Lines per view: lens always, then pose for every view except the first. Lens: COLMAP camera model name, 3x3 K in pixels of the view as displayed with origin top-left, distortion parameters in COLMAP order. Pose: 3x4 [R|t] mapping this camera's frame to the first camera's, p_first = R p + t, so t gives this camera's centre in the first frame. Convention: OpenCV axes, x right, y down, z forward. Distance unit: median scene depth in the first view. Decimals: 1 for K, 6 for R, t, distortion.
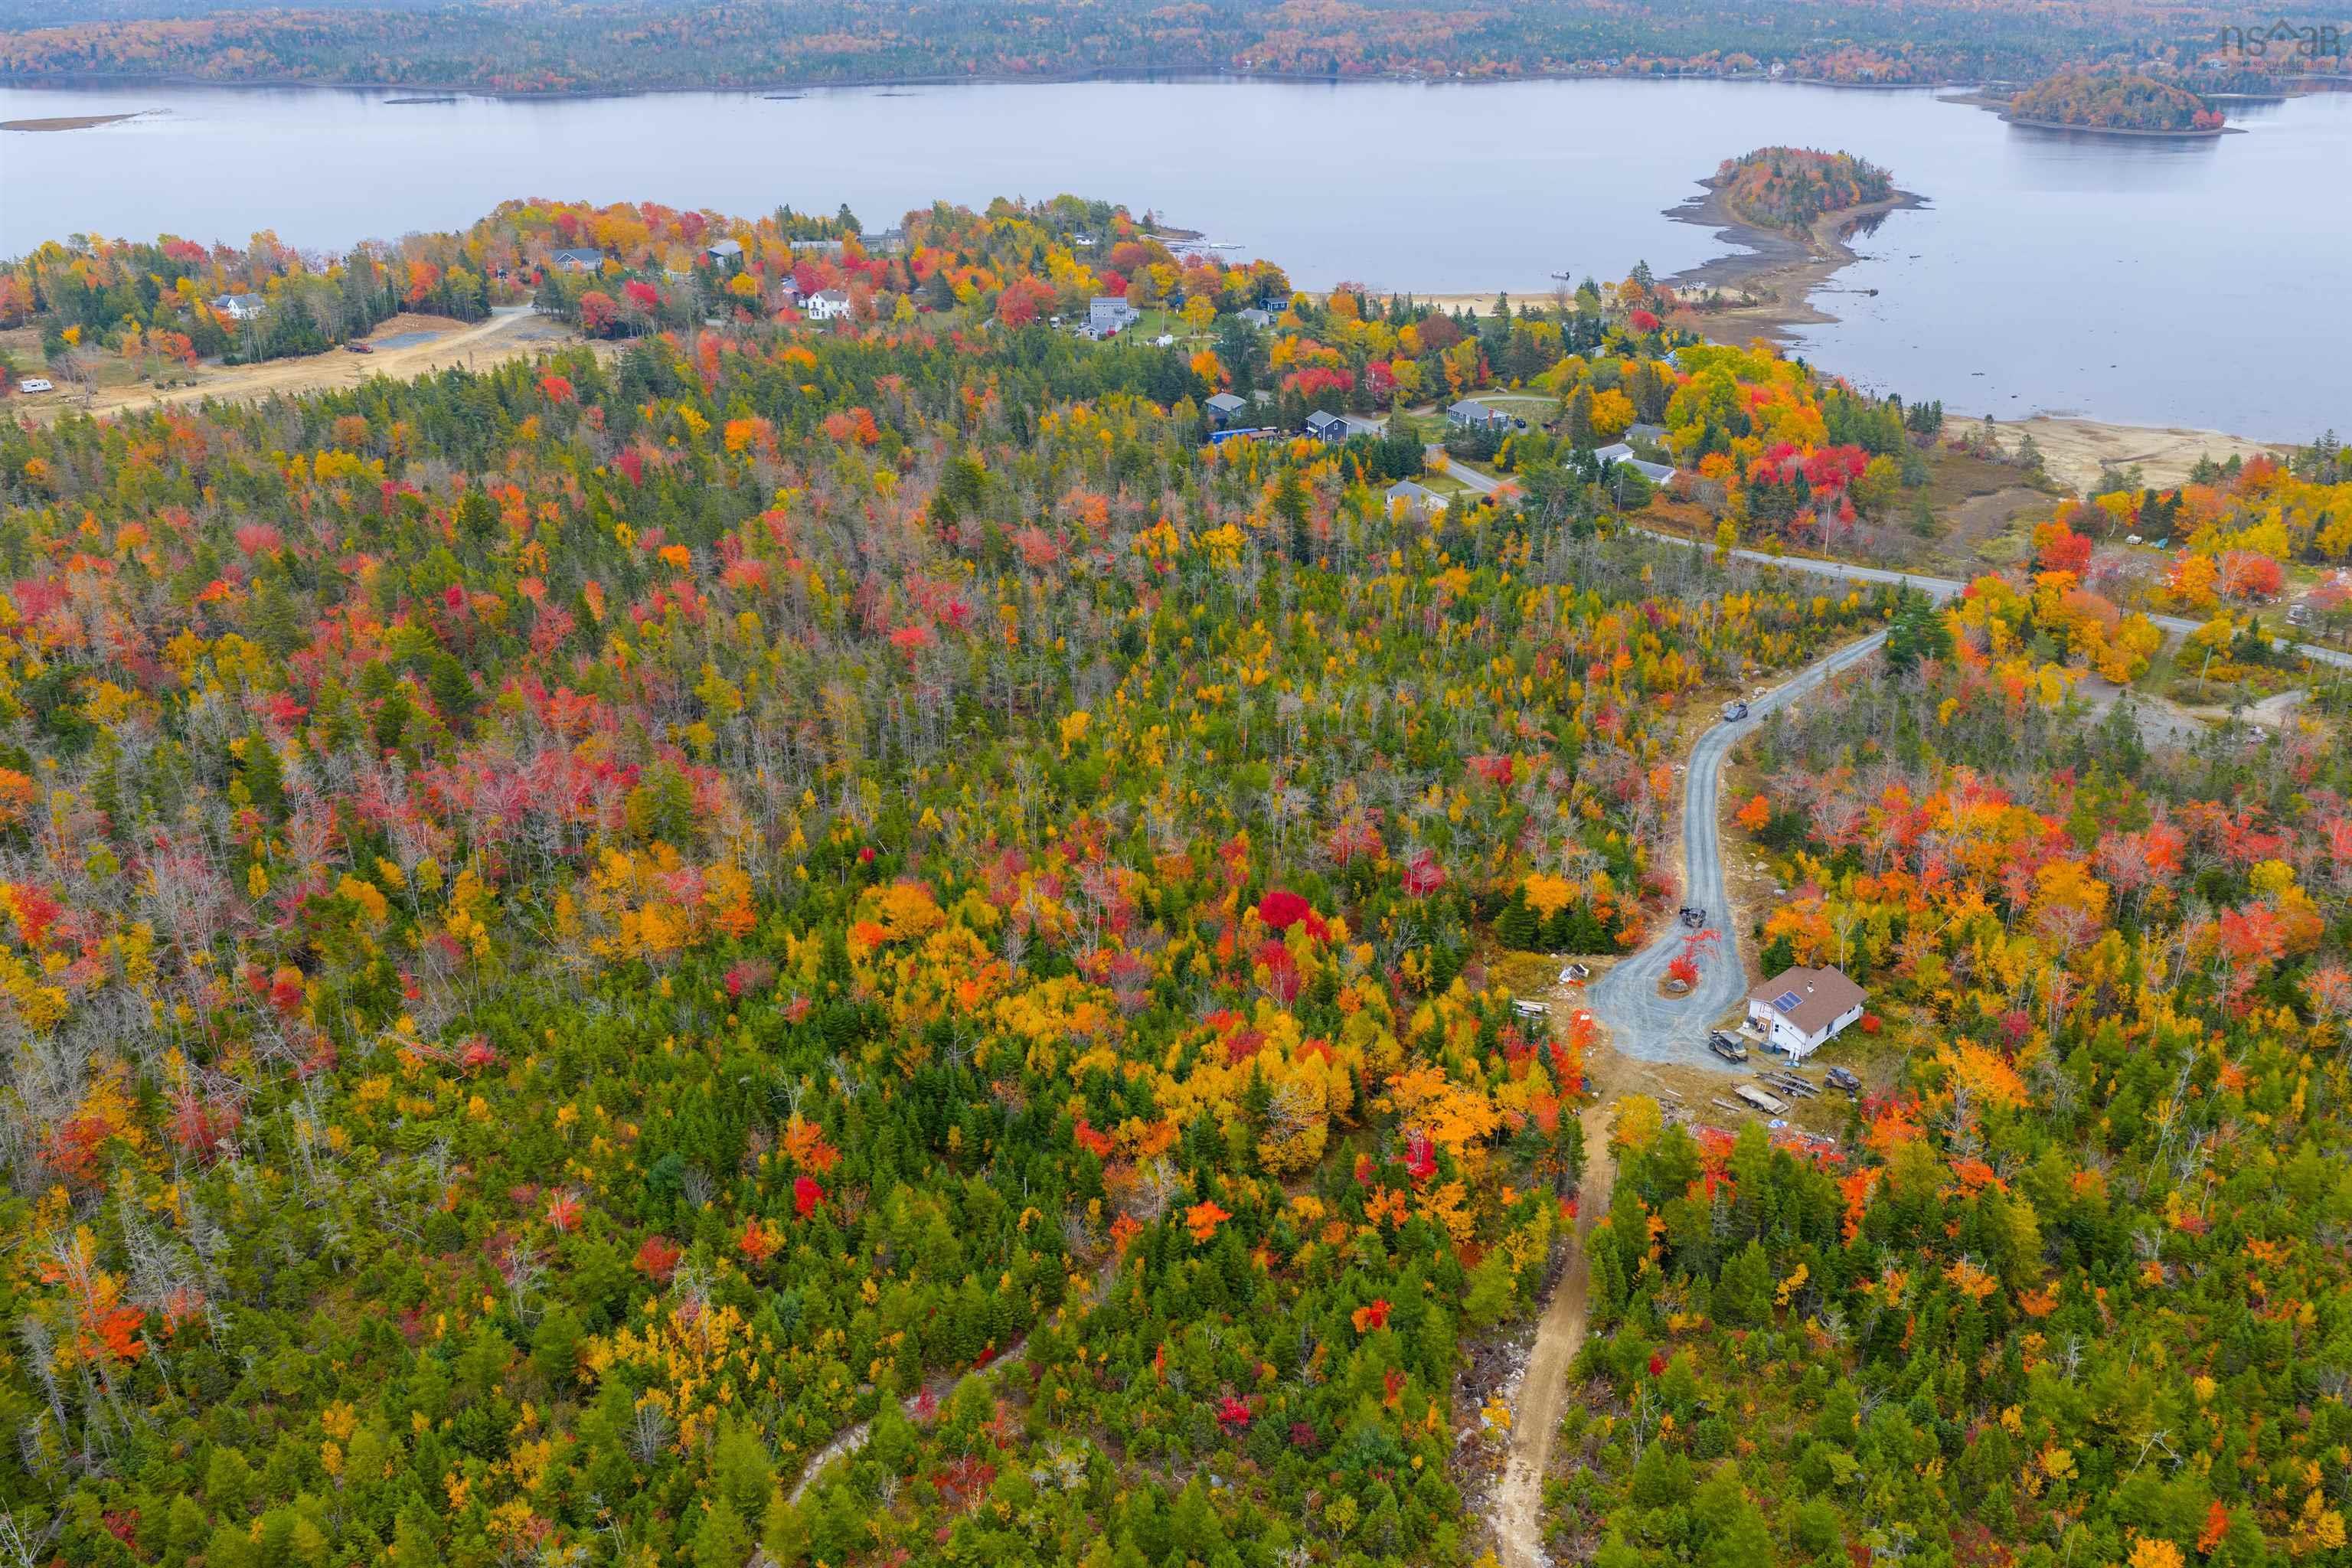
lens RADIAL K [[1940.2, 0, 1171.2], [0, 1940.2, 780.2], [0, 0, 1]] dist [0.010656, -0.019689]
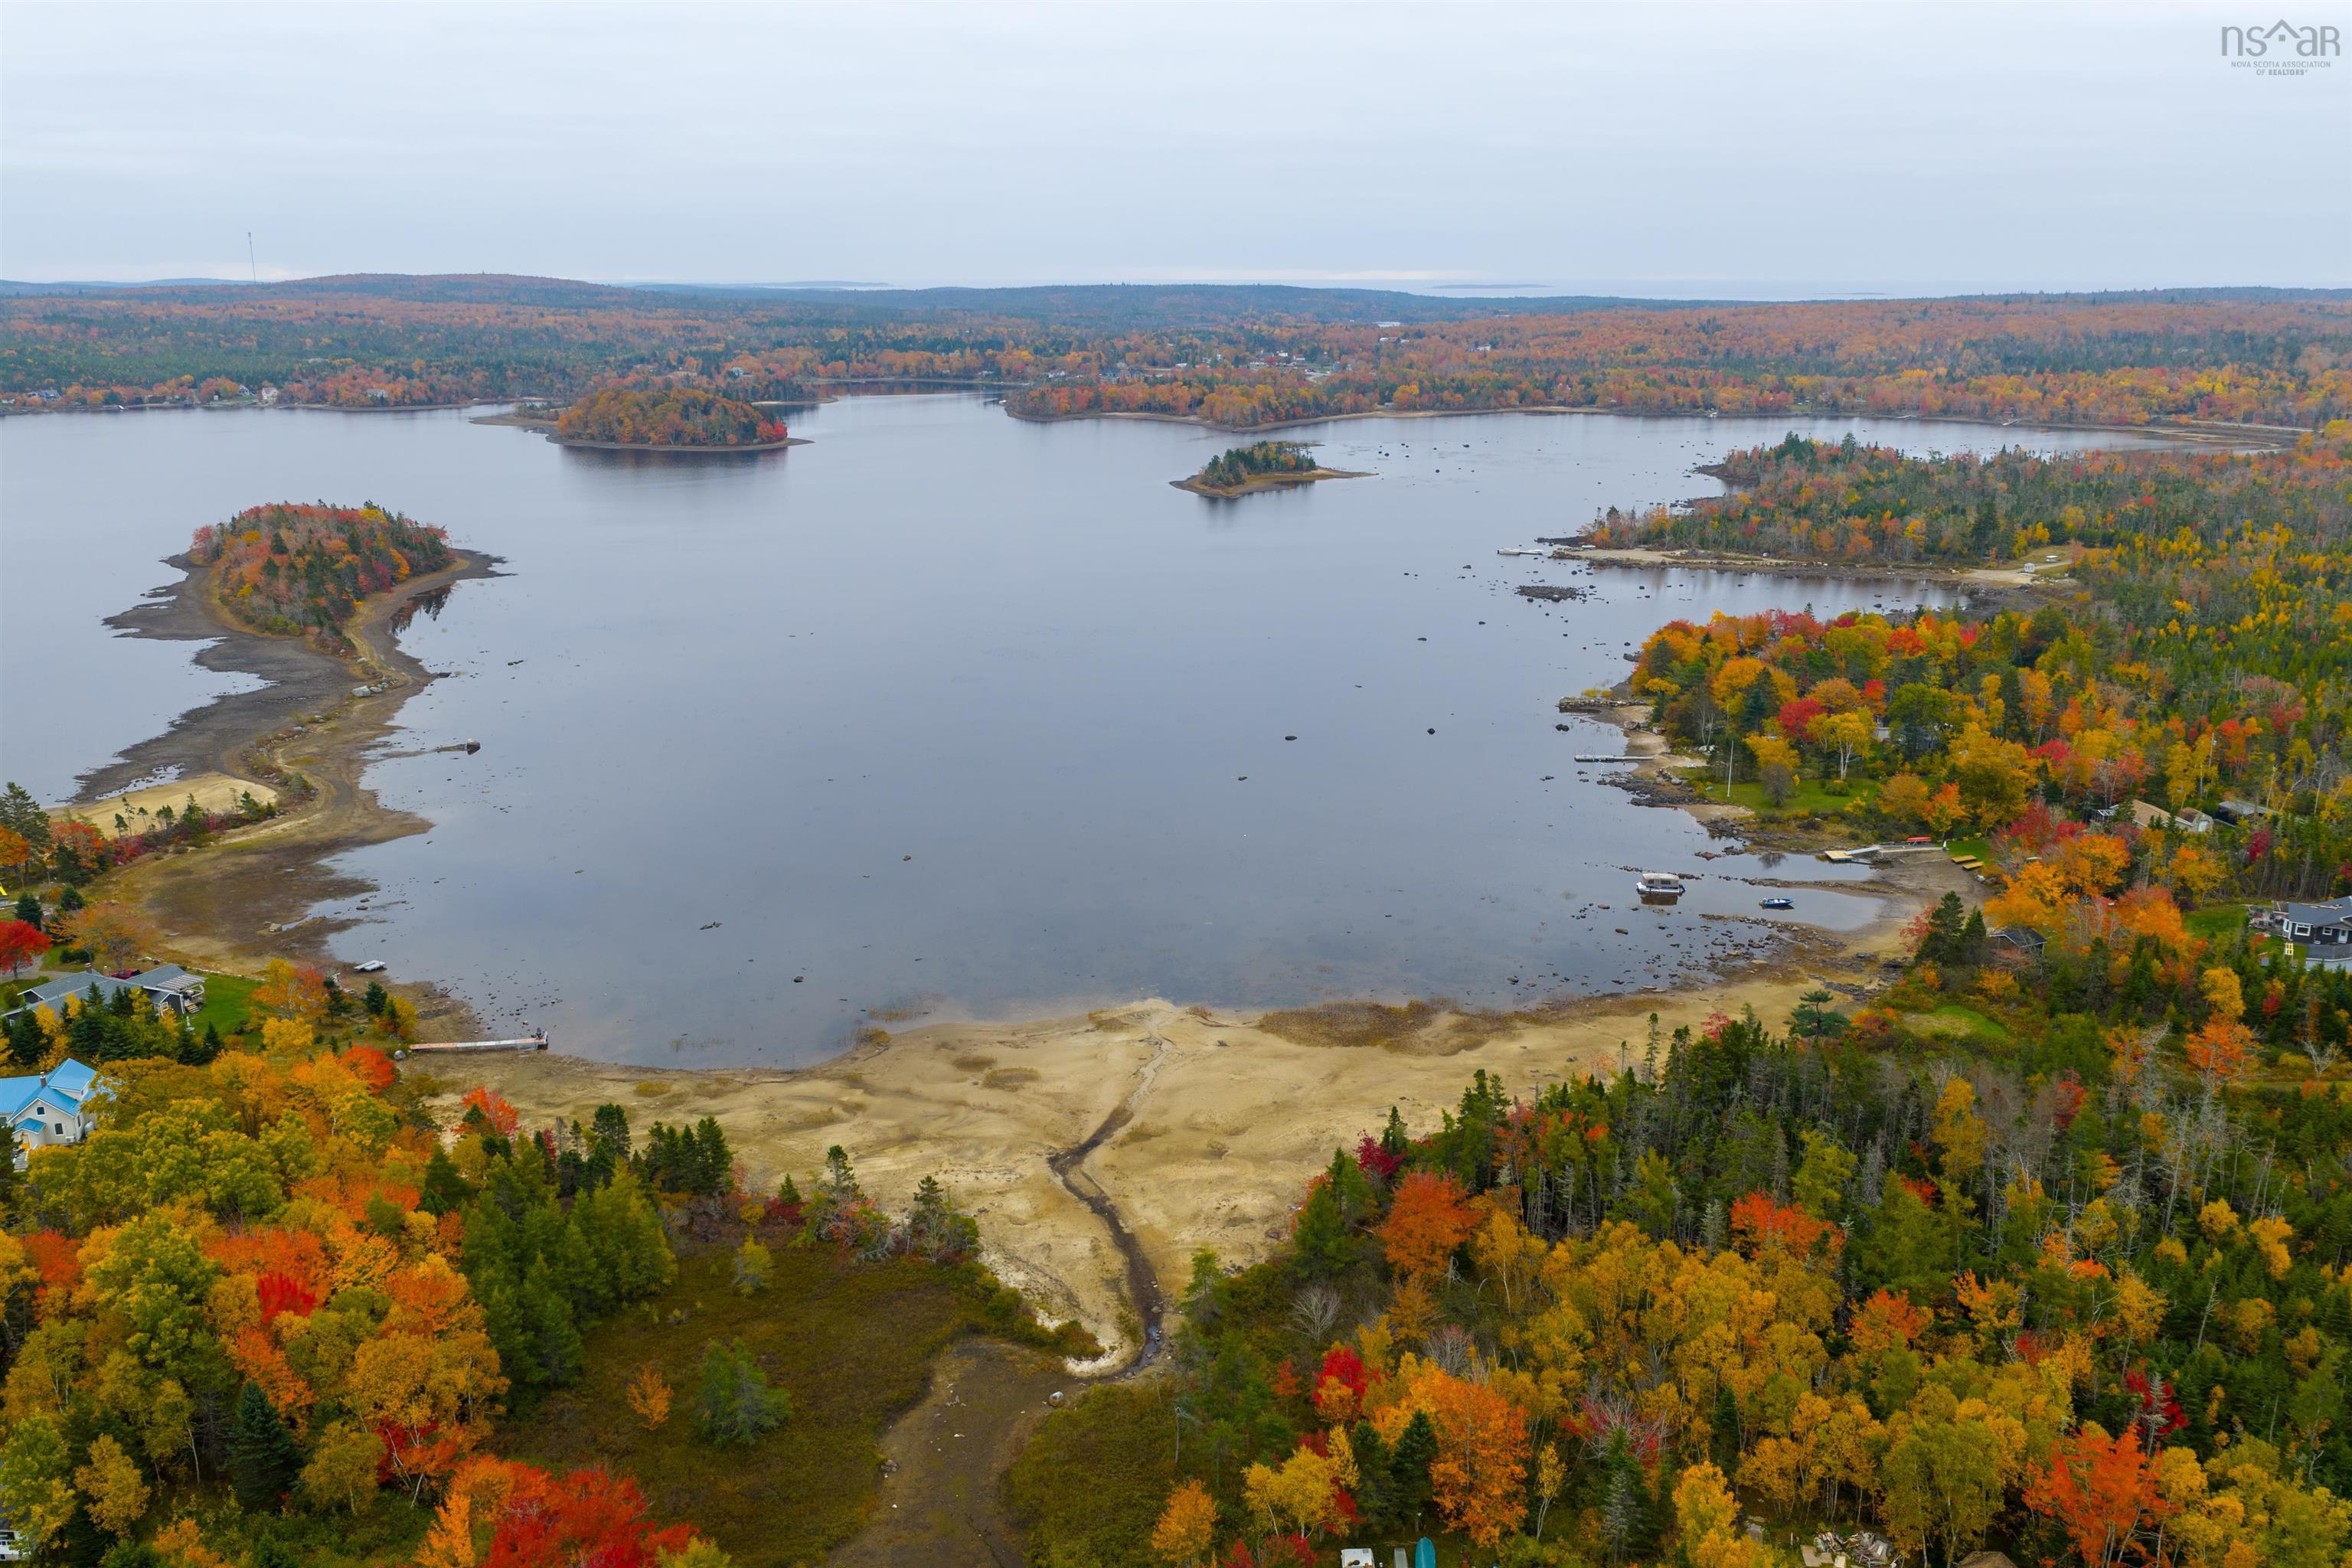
lens RADIAL K [[1940.2, 0, 1168.1], [0, 1940.2, 780.9], [0, 0, 1]] dist [0.010656, -0.019689]
pose [[0.762132, -0.163259, 0.626500, 0.203843], [0.254763, 0.965239, -0.058386, -0.212602], [-0.595190, 0.204106, 0.777232, 0.562565]]
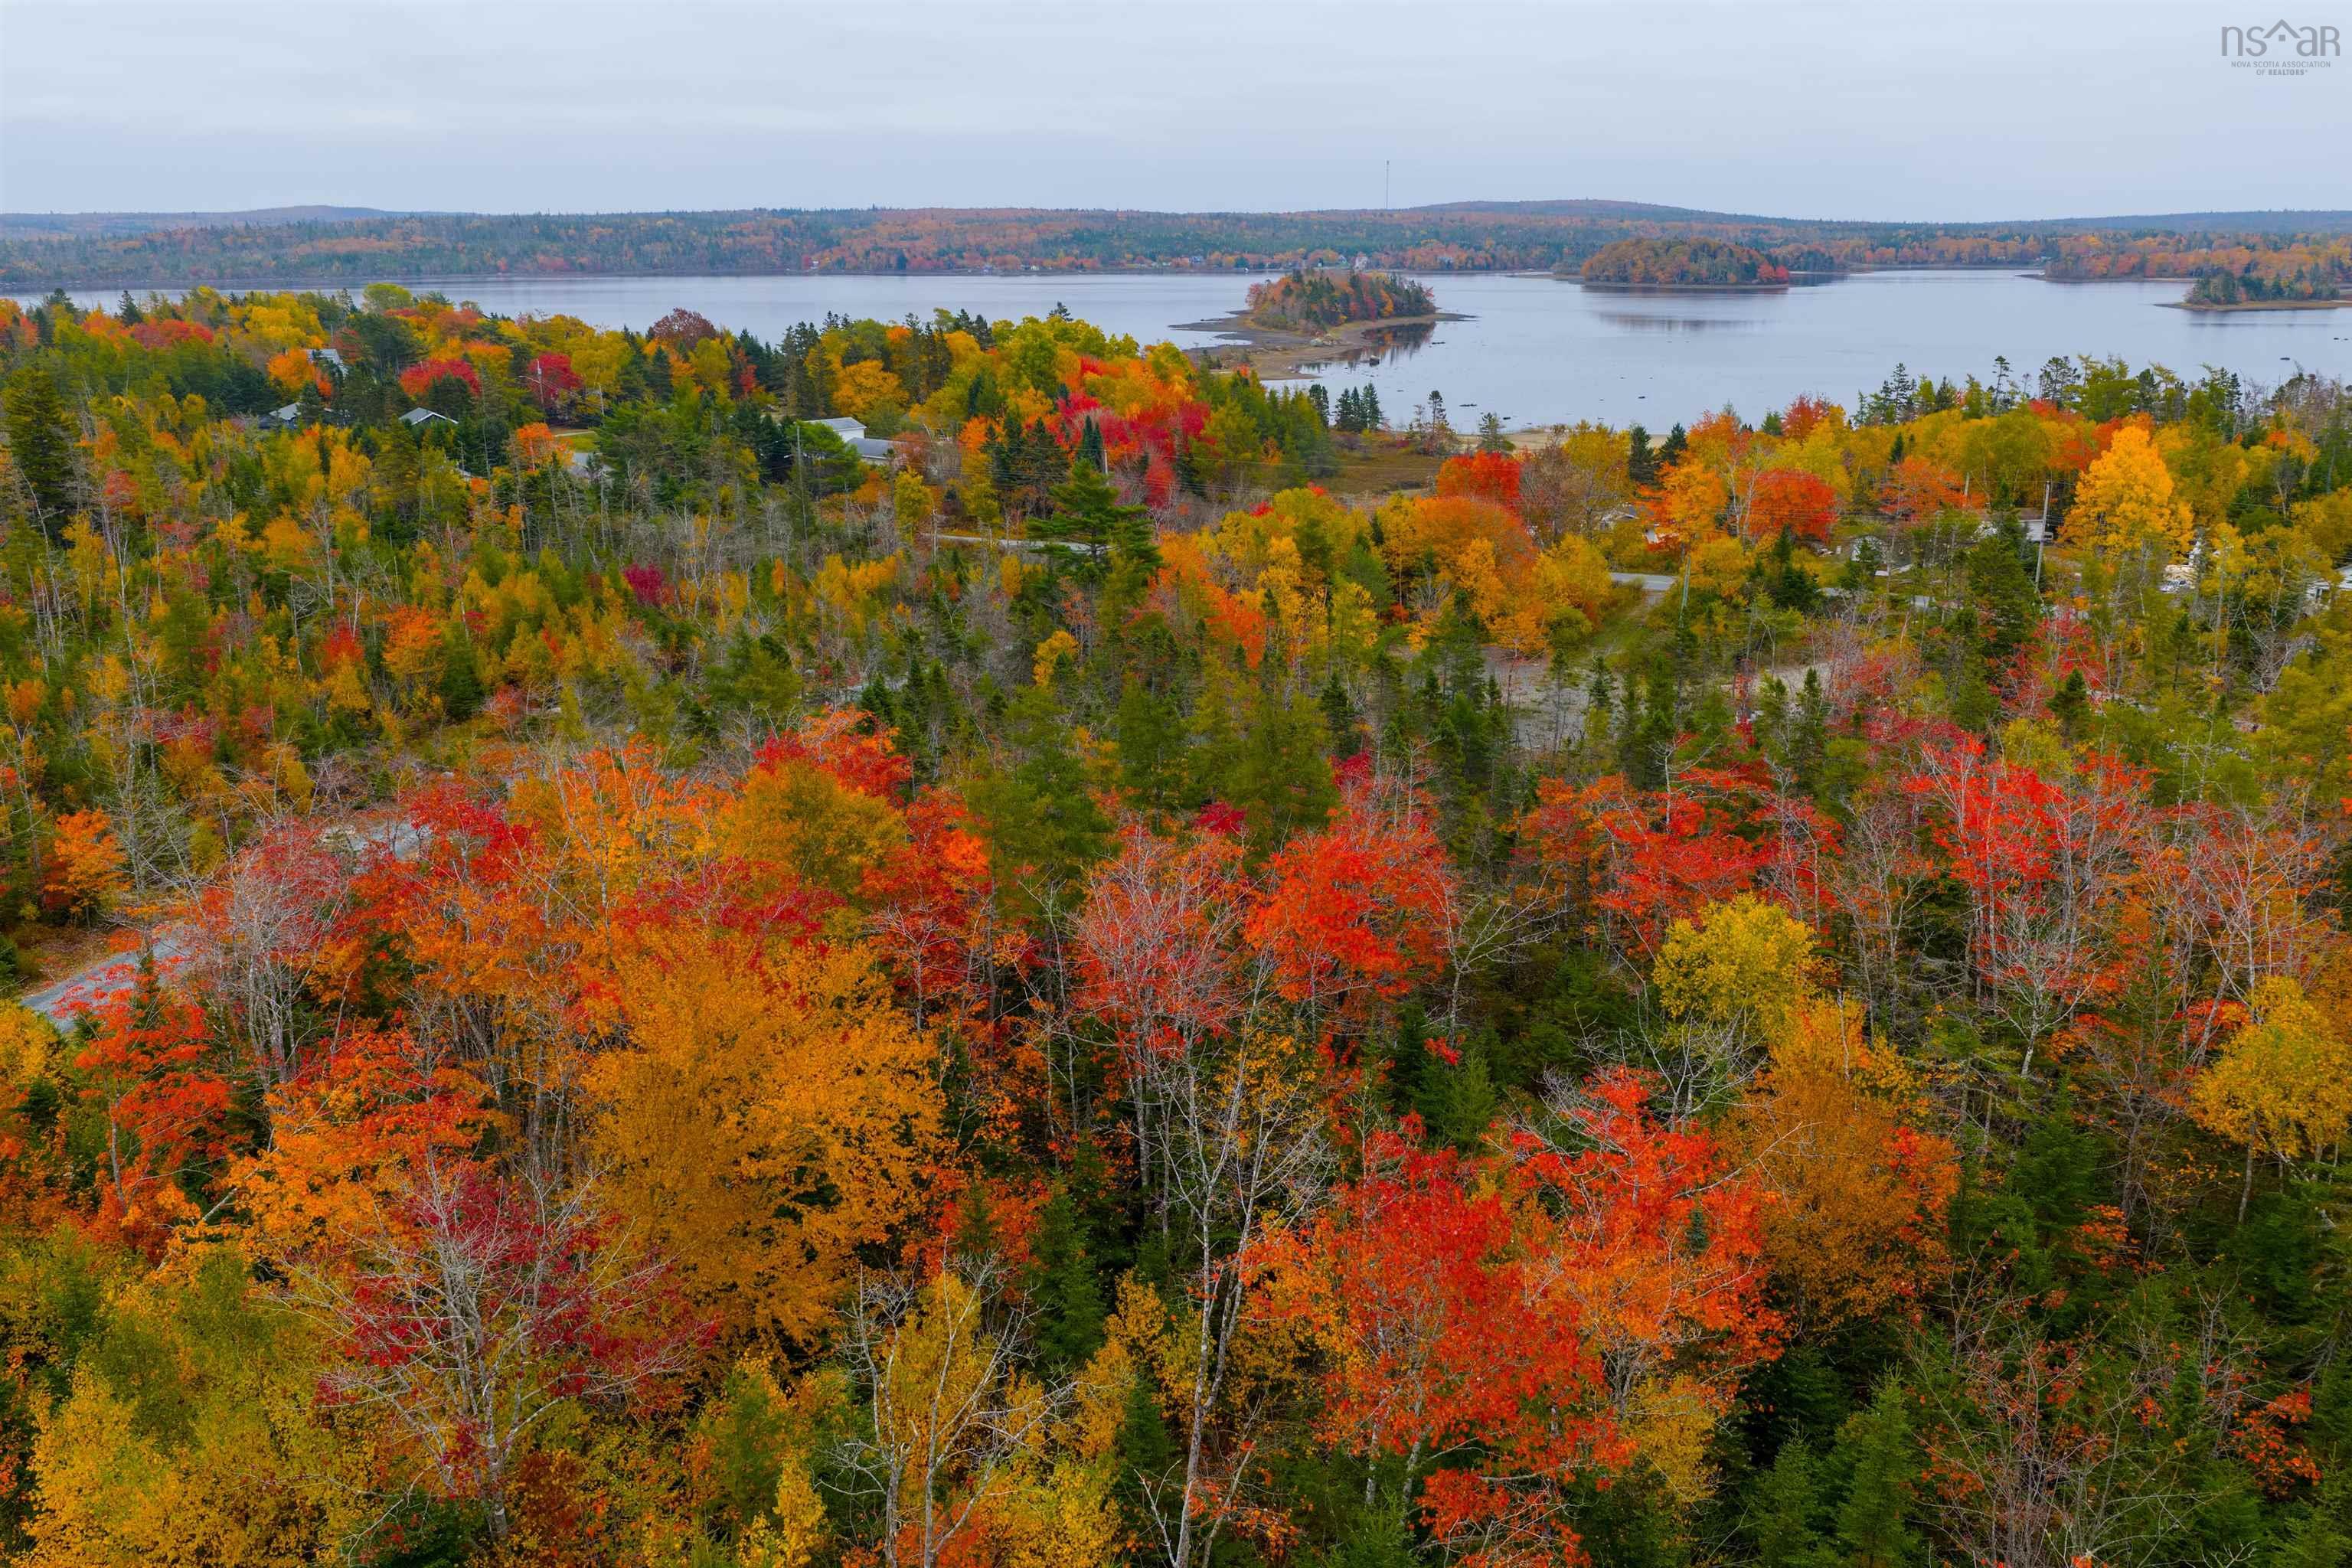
lens RADIAL K [[1940.2, 0, 1173.1], [0, 1940.2, 790.4], [0, 0, 1]] dist [0.010656, -0.019689]
pose [[0.986881, -0.046406, 0.154633, 0.209064], [0.065356, 0.990643, -0.119813, 0.023669], [-0.147626, 0.128348, 0.980680, 0.349489]]
